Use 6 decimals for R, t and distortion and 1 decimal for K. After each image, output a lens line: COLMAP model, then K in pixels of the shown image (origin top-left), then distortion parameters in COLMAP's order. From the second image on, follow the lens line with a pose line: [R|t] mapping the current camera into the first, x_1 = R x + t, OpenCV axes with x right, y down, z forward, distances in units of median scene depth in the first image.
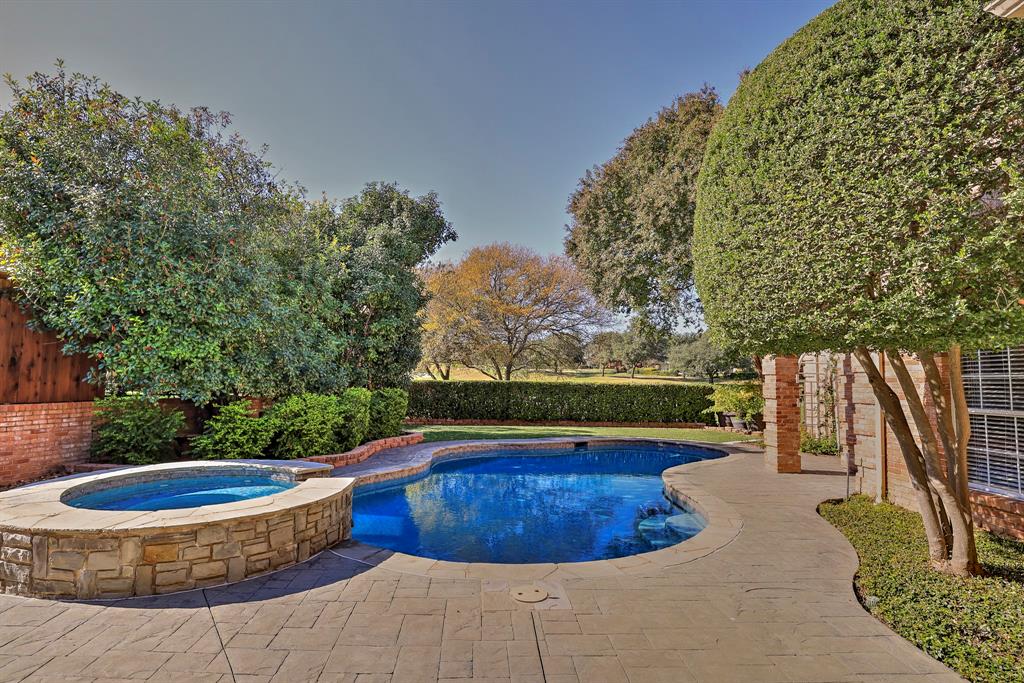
lens RADIAL K [[494.5, 0, 514.3], [0, 494.5, 342.8], [0, 0, 1]] dist [-0.004382, -0.000786]
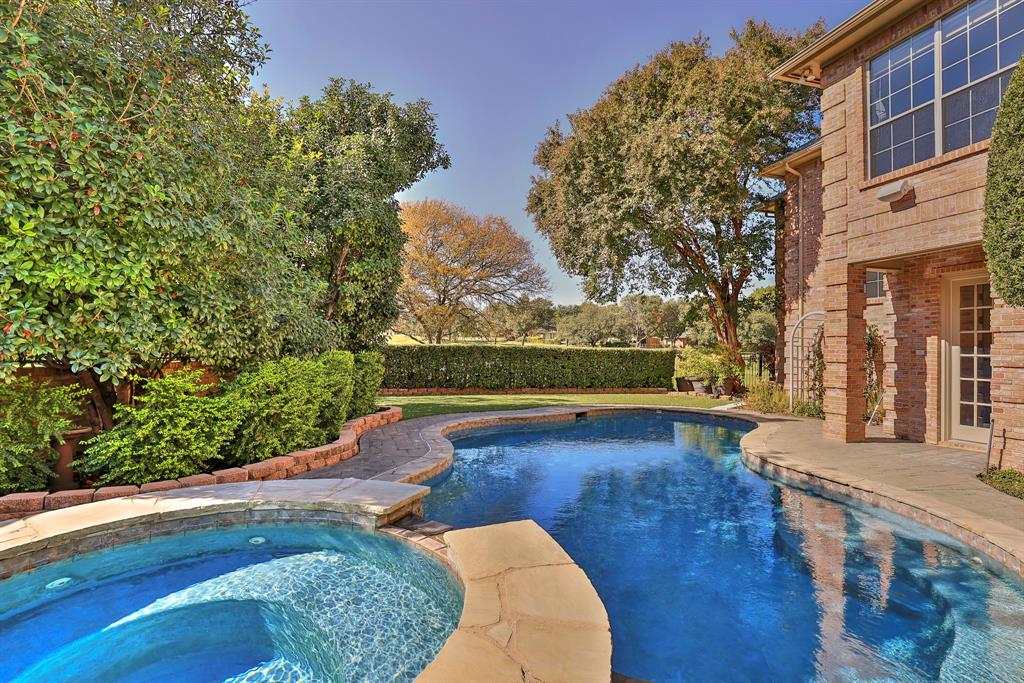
lens RADIAL K [[463.2, 0, 524.9], [0, 463.2, 340.1], [0, 0, 1]] dist [-0.012092, 0.003389]
pose [[0.967849, 0.008330, 0.251395, -0.190177], [-0.023279, 0.998129, 0.056546, 0.026578], [-0.250454, -0.060580, 0.966231, 0.236728]]
